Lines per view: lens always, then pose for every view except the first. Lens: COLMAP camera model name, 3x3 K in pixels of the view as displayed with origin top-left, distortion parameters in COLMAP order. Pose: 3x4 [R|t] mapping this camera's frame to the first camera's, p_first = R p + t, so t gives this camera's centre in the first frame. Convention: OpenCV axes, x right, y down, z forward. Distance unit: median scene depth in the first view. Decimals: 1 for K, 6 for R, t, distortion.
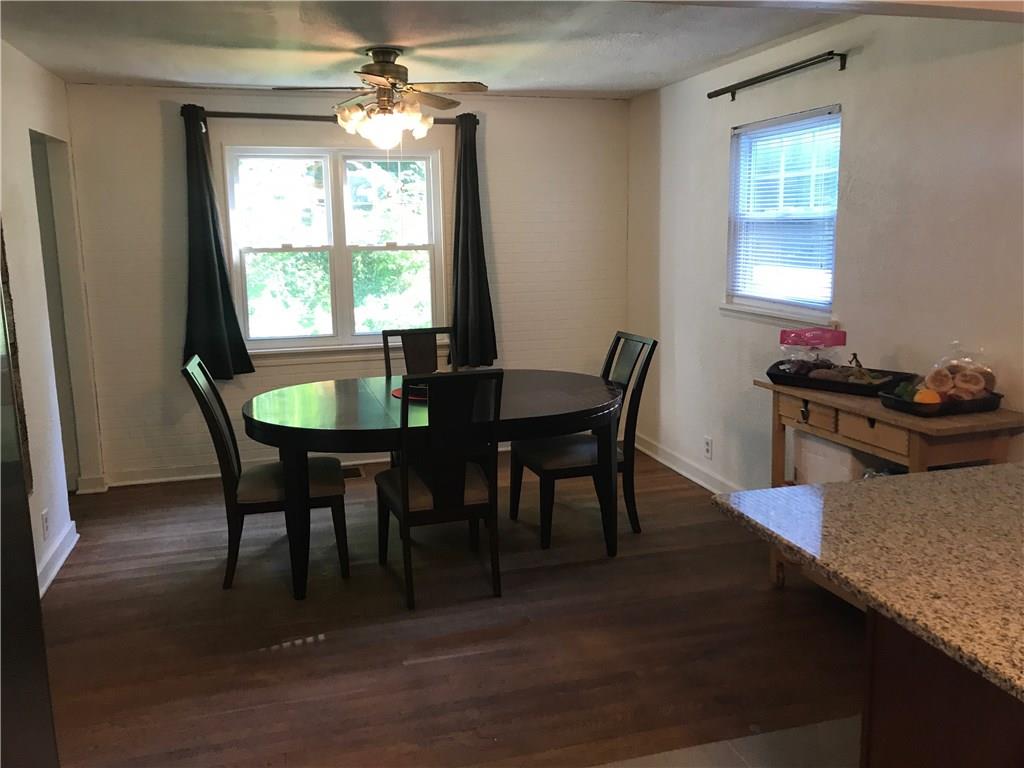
lens RADIAL K [[836.5, 0, 512.0], [0, 836.5, 384.0], [0, 0, 1]] dist [0.001529, -0.002260]
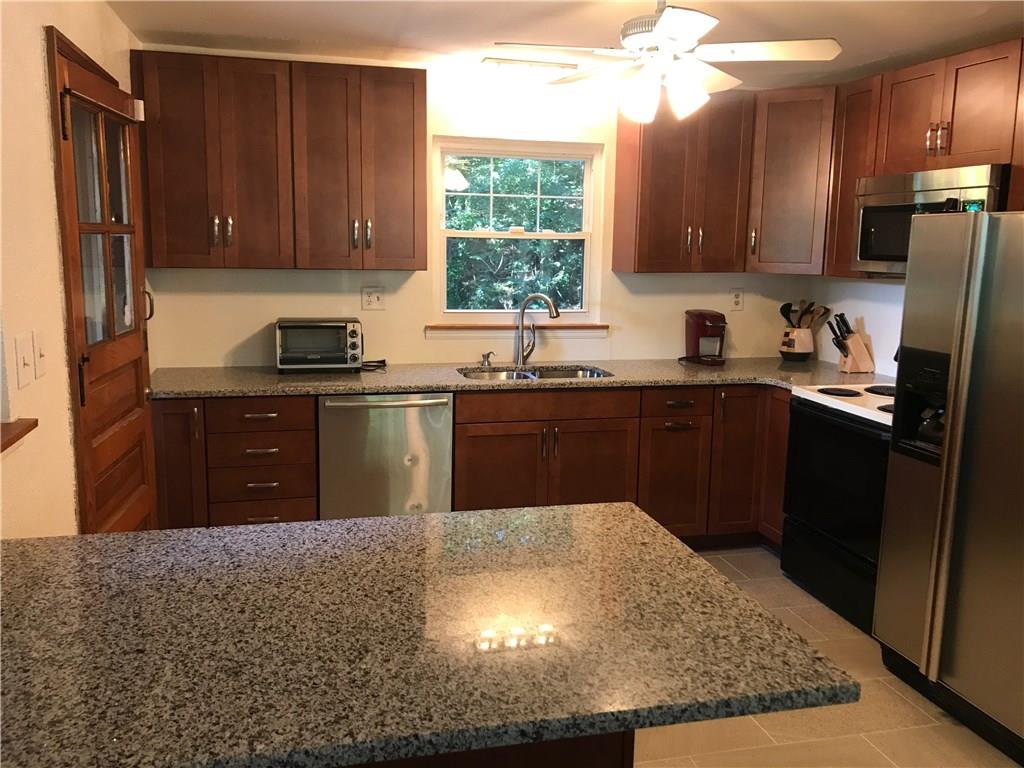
lens RADIAL K [[855.8, 0, 499.7], [0, 855.8, 382.5], [0, 0, 1]] dist [0.014301, 0.002273]
pose [[-0.999064, -0.011883, 0.041597, 0.205581], [0.003222, 0.938423, 0.345474, -0.128672], [-0.043141, 0.345284, -0.937506, 0.652023]]
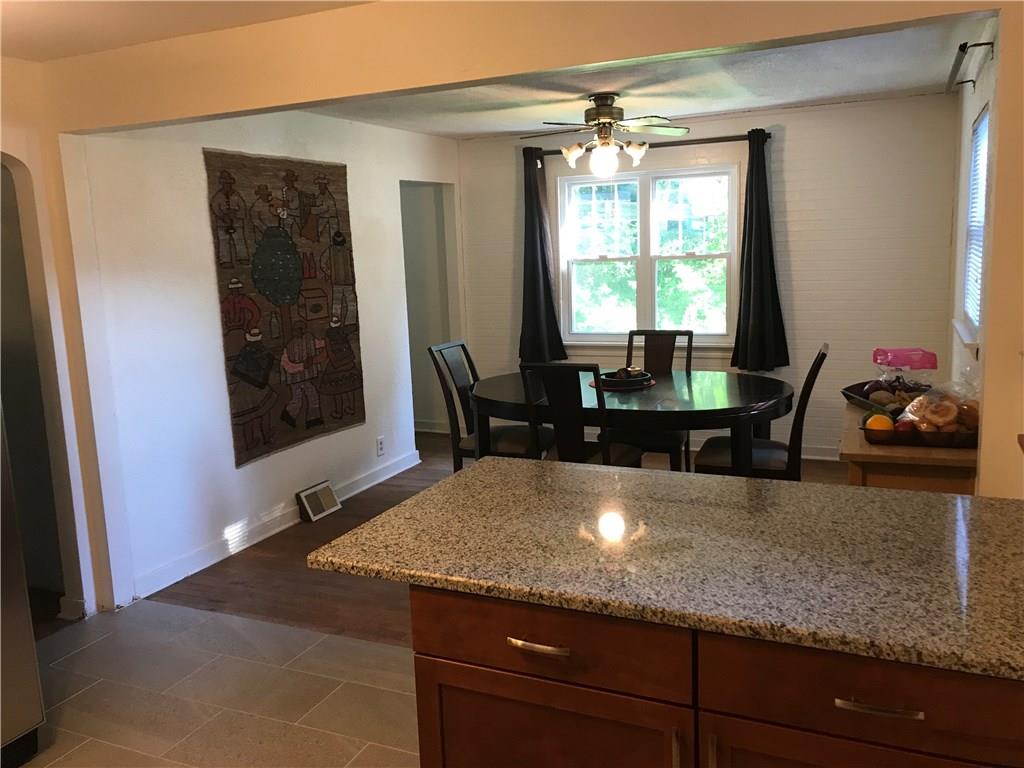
lens RADIAL K [[855.8, 0, 499.7], [0, 855.8, 382.5], [0, 0, 1]] dist [0.014301, 0.002273]
pose [[0.759832, 0.088880, -0.644015, 0.477459], [-0.091705, 0.995359, 0.029172, -0.011624], [0.643619, 0.036894, 0.764456, -0.014411]]
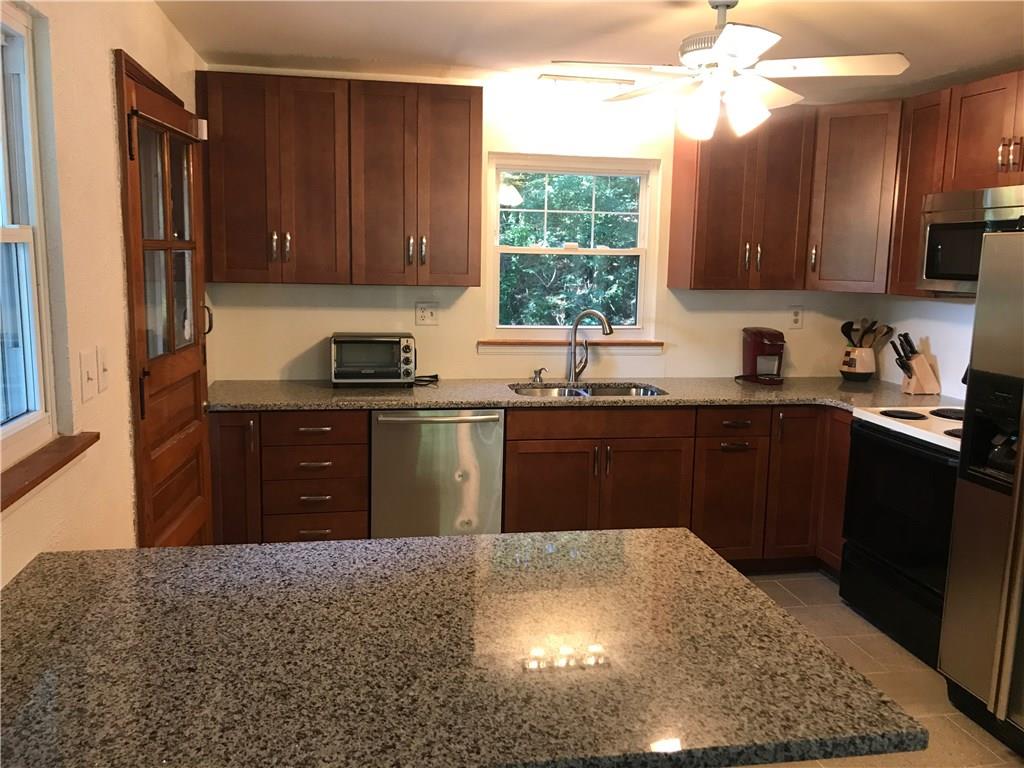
lens RADIAL K [[855.8, 0, 499.7], [0, 855.8, 382.5], [0, 0, 1]] dist [0.014301, 0.002273]
pose [[-0.994482, -0.024416, 0.102024, 0.206372], [0.010795, 0.943559, 0.331029, -0.131139], [-0.104348, 0.330303, -0.938089, 0.647028]]
